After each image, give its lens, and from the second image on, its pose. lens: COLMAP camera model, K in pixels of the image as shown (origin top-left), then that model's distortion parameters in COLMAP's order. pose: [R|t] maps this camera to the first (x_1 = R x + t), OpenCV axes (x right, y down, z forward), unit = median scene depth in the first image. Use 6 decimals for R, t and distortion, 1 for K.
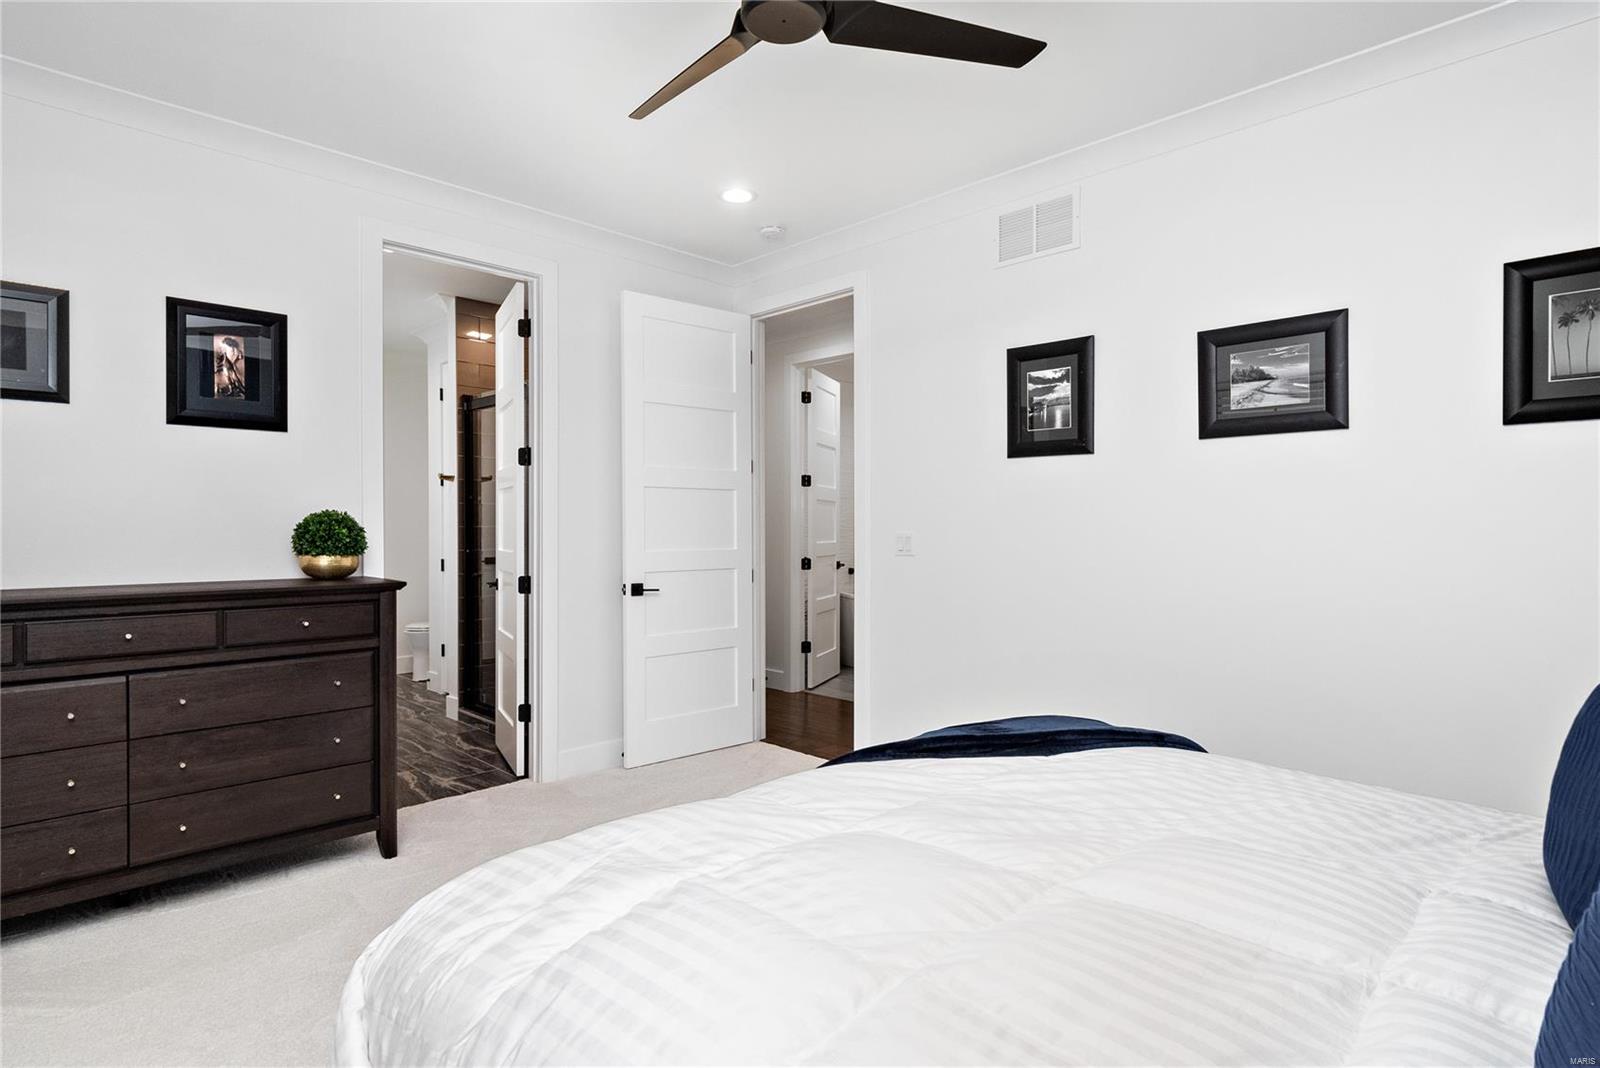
lens RADIAL K [[788.3, 0, 801.5], [0, 788.3, 530.0], [0, 0, 1]] dist [-0.010355, -0.001073]
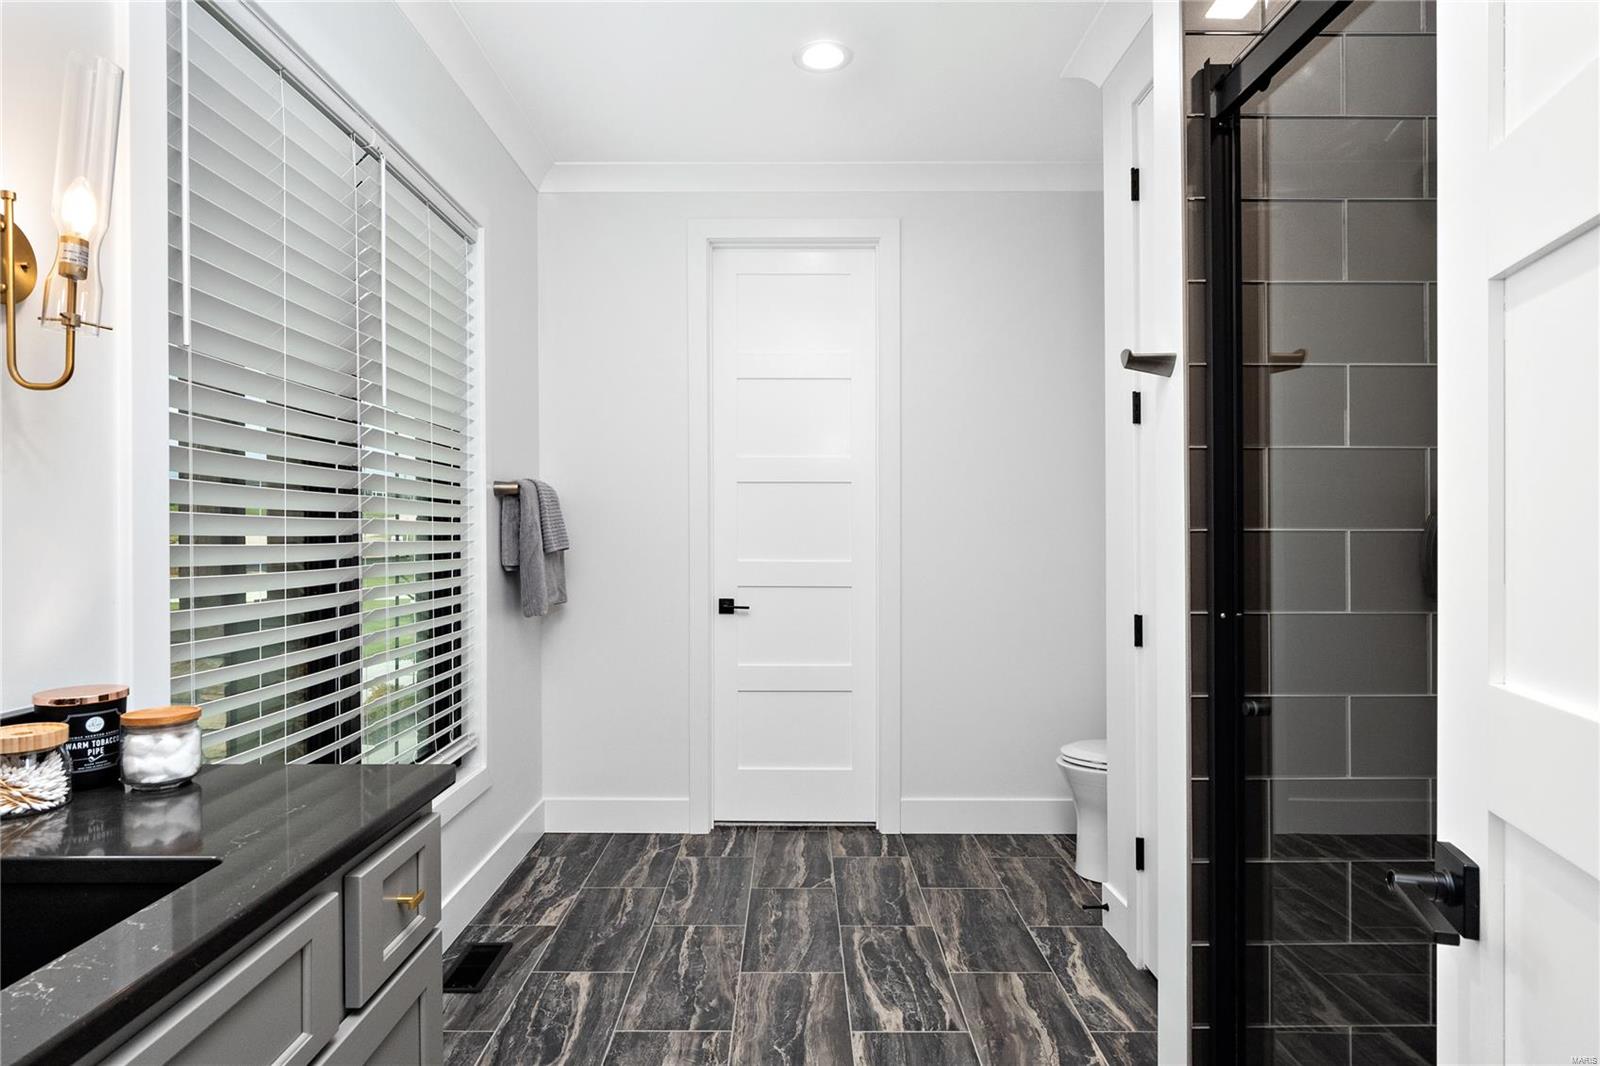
lens RADIAL K [[860.9, 0, 800.0], [0, 860.9, 533.0], [0, 0, 1]] dist [0.005270, 0.000206]
pose [[0.690421, -0.001655, -0.723406, -0.305253], [0.001432, 0.999999, -0.000921, -0.002951], [0.723407, -0.000400, 0.690422, 0.676559]]
